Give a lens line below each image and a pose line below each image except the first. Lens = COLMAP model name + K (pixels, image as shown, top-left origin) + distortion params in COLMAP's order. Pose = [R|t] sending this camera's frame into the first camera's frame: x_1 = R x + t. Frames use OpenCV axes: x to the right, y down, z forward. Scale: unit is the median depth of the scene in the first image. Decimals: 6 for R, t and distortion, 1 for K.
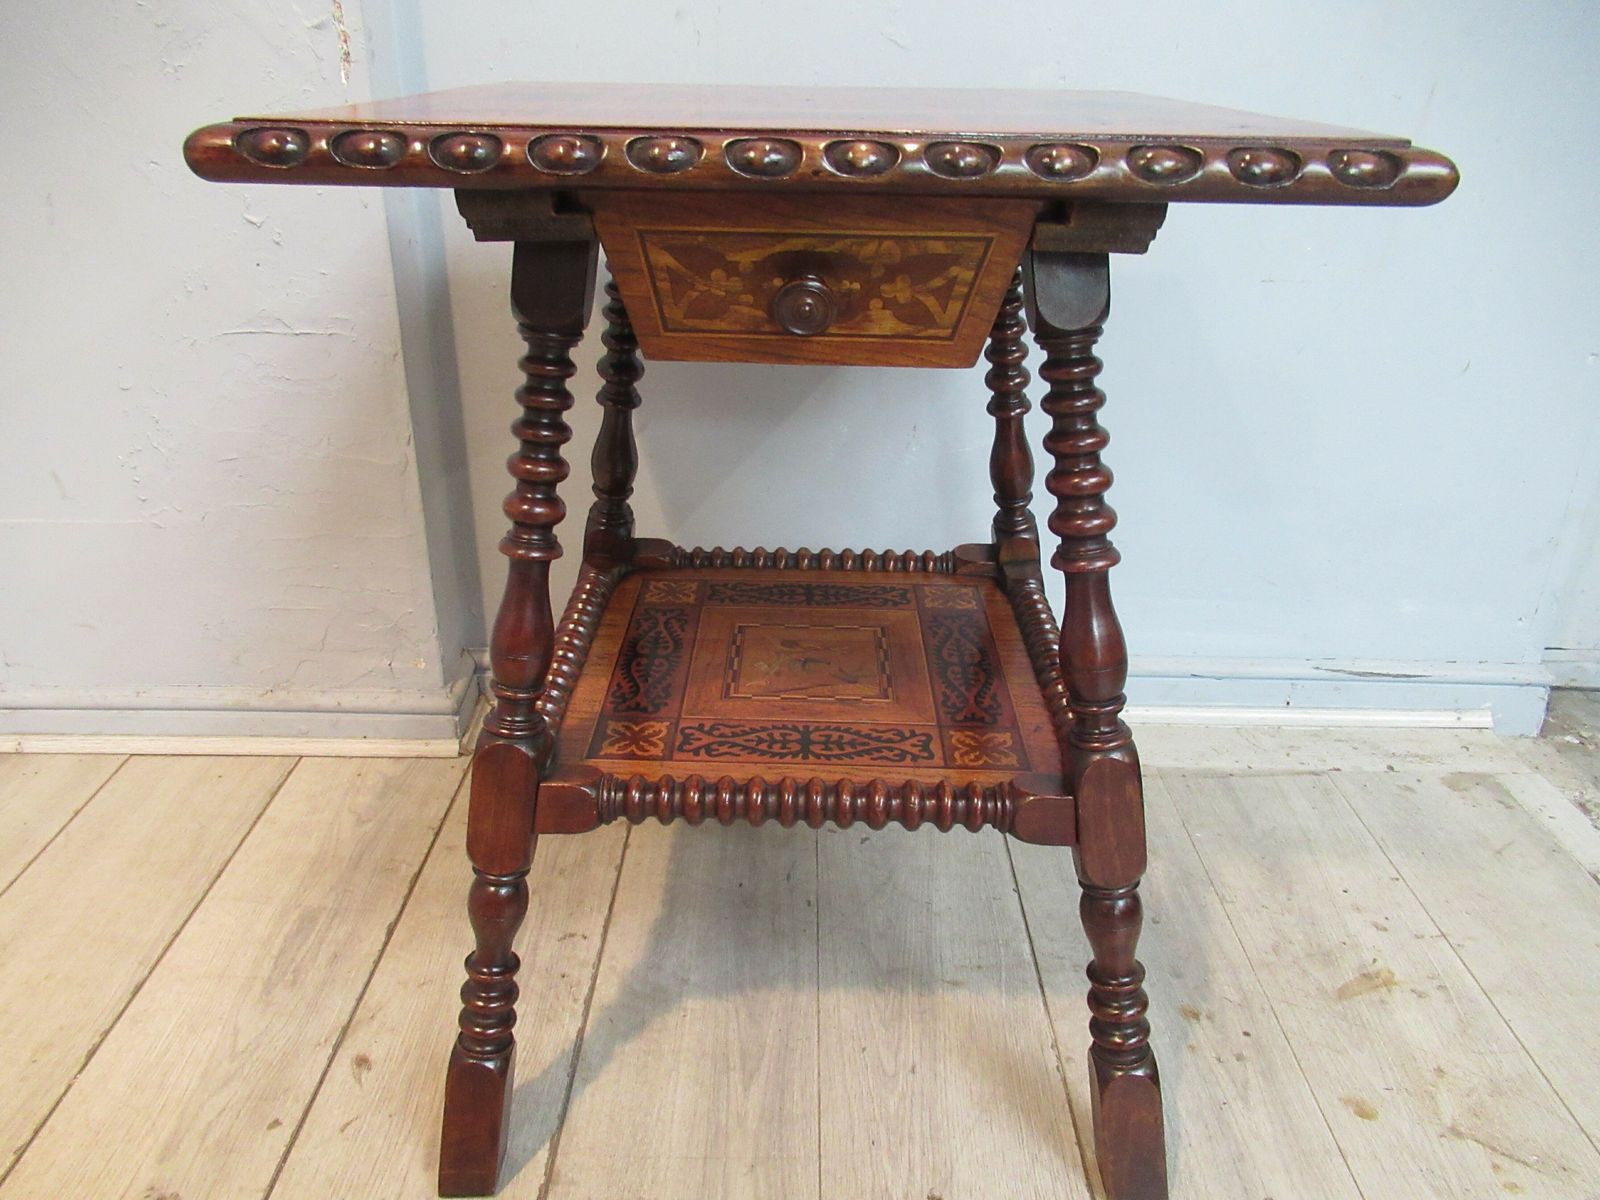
lens RADIAL K [[1198.2, 0, 794.0], [0, 1198.2, 600.8], [0, 0, 1]] dist [-0.010721, 0.006570]
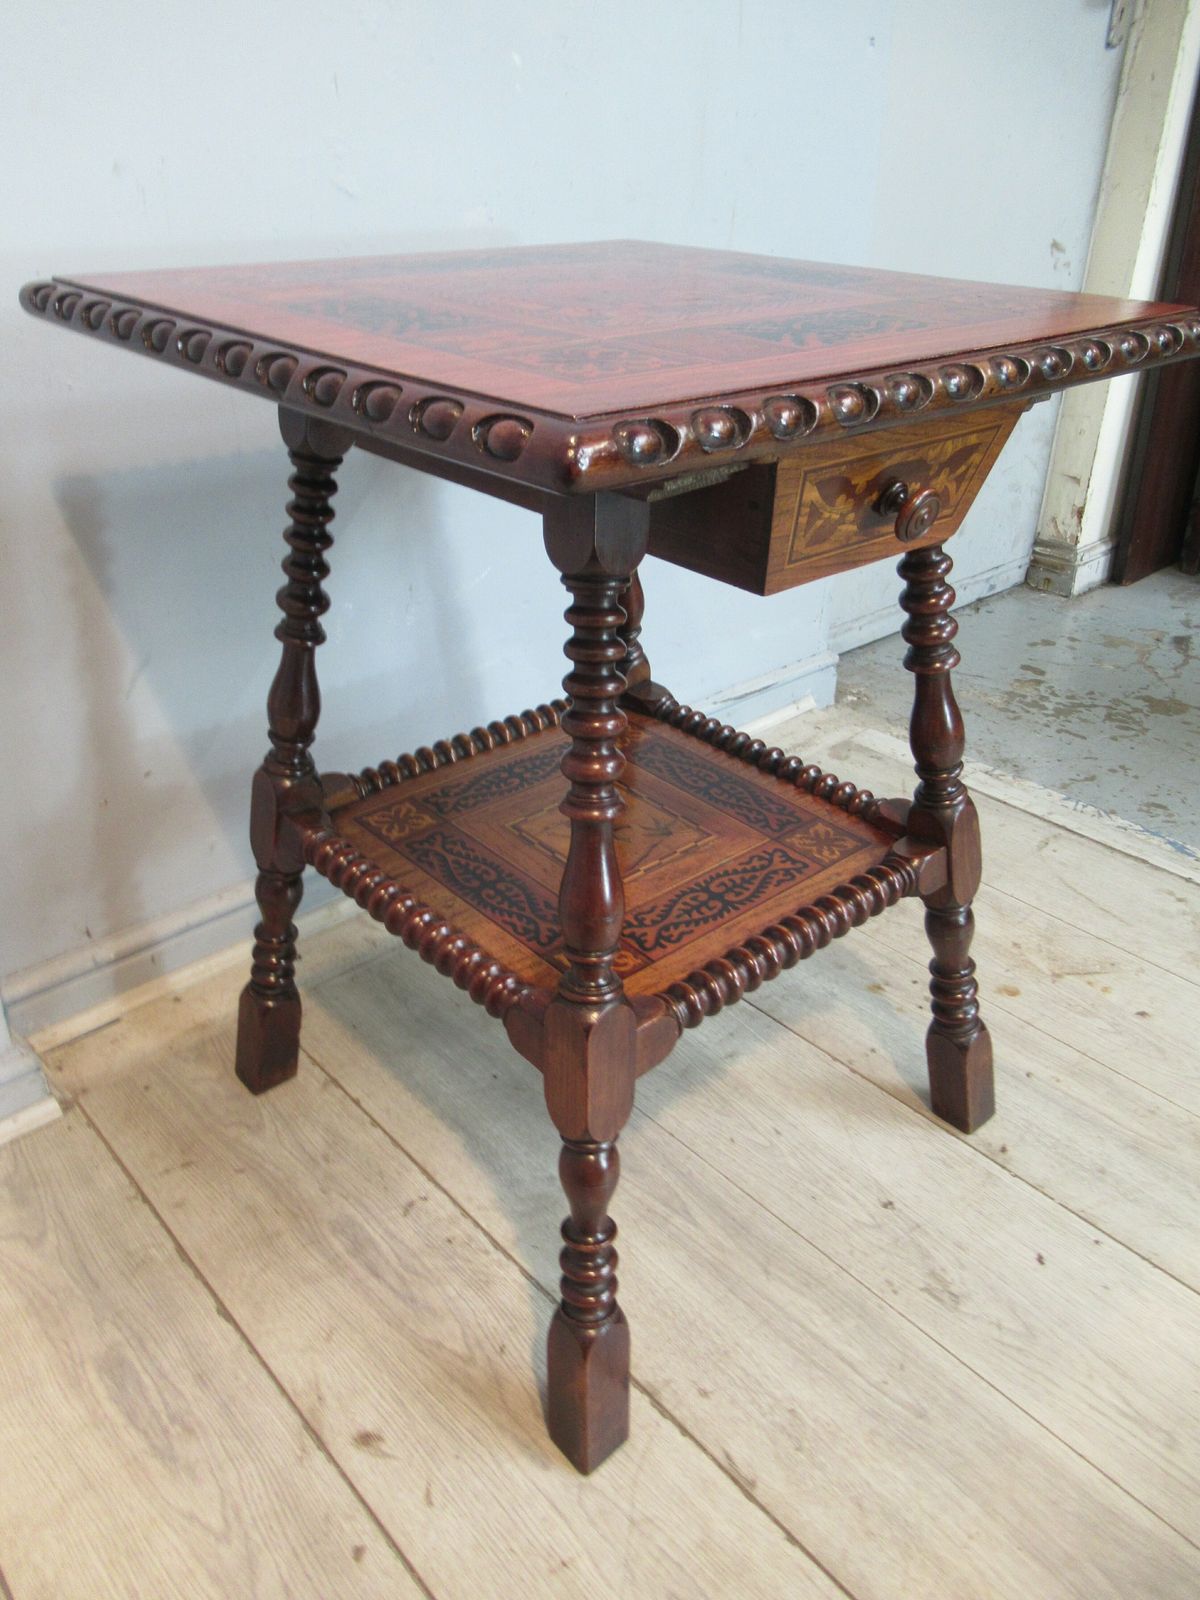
lens RADIAL K [[1198.2, 0, 600.5], [0, 1198.2, 795.4], [0, 0, 1]] dist [-0.010721, 0.006570]
pose [[0.733583, -0.337294, 0.589990, -0.610205], [0.280395, 0.941025, 0.189340, -0.182021], [-0.619059, 0.026534, 0.784896, 0.198975]]
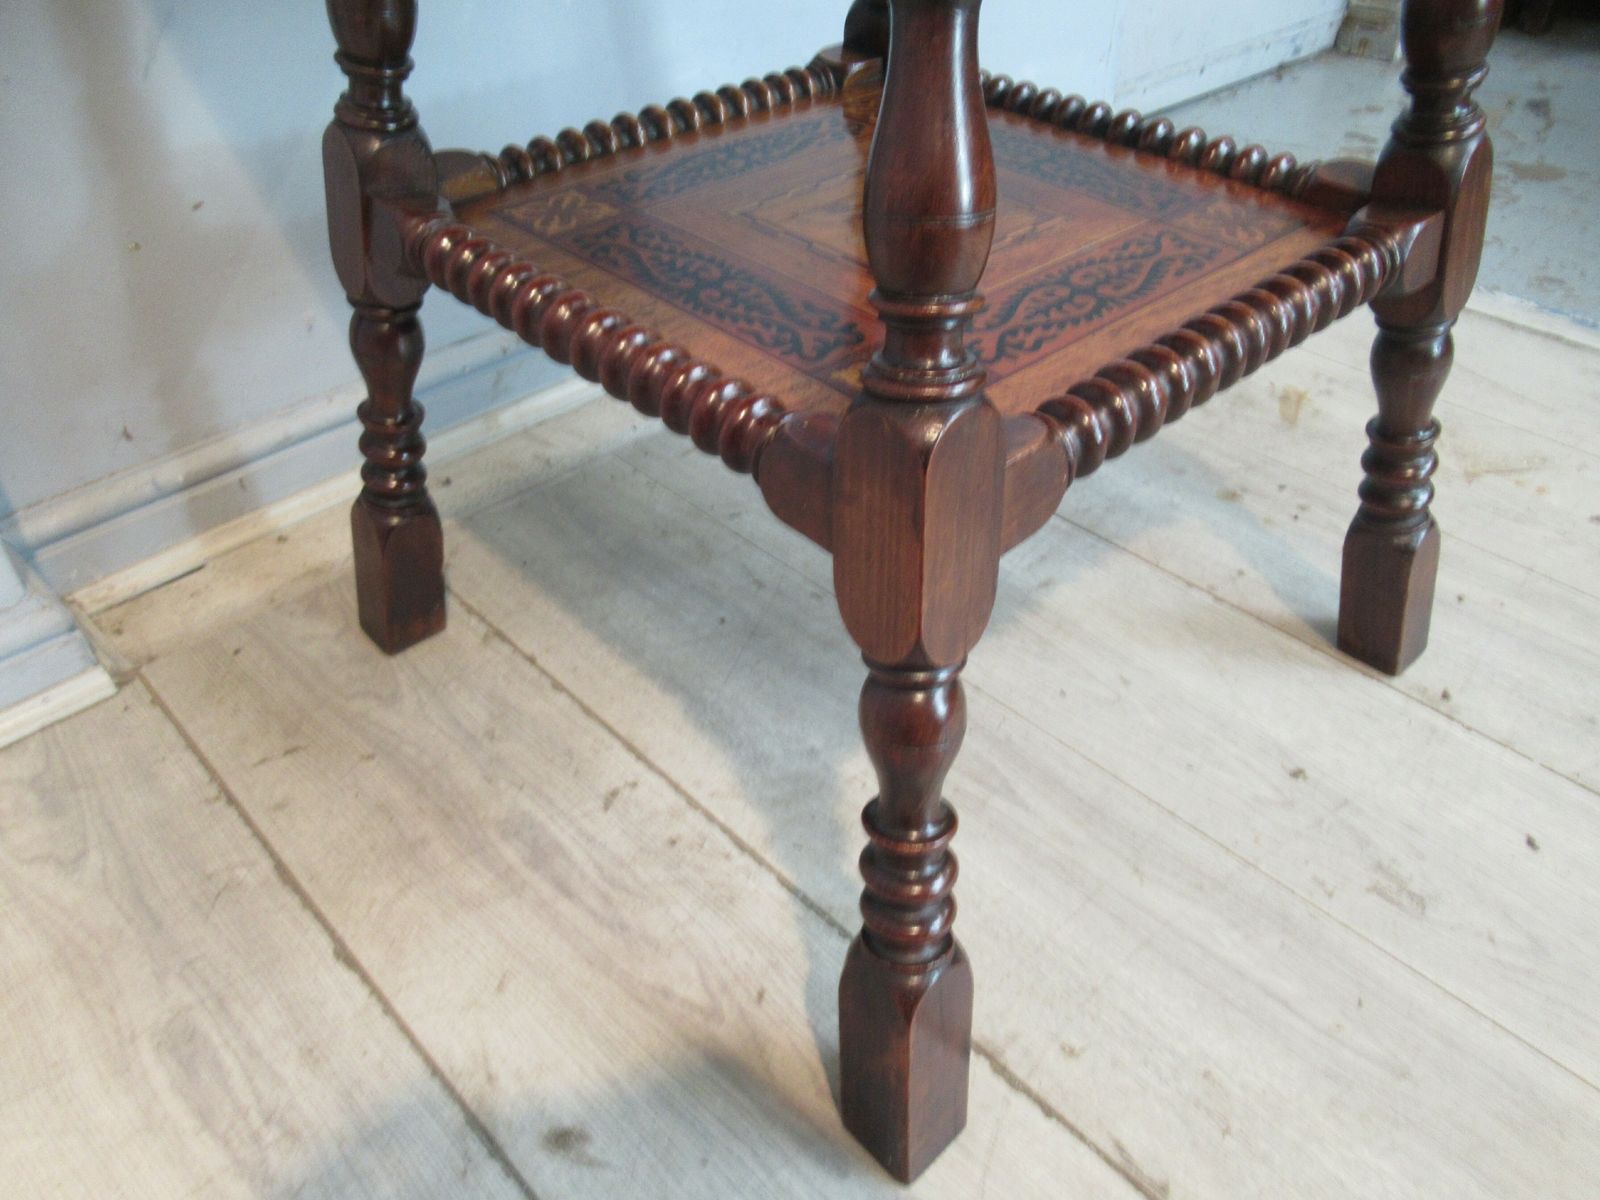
lens RADIAL K [[1198.2, 0, 799.5], [0, 1198.2, 607.3], [0, 0, 1]] dist [-0.010721, 0.006570]
pose [[0.720460, -0.453679, 0.524512, -0.477789], [0.307943, 0.886961, 0.344197, -0.001868], [-0.621376, -0.086460, 0.778727, 0.520481]]
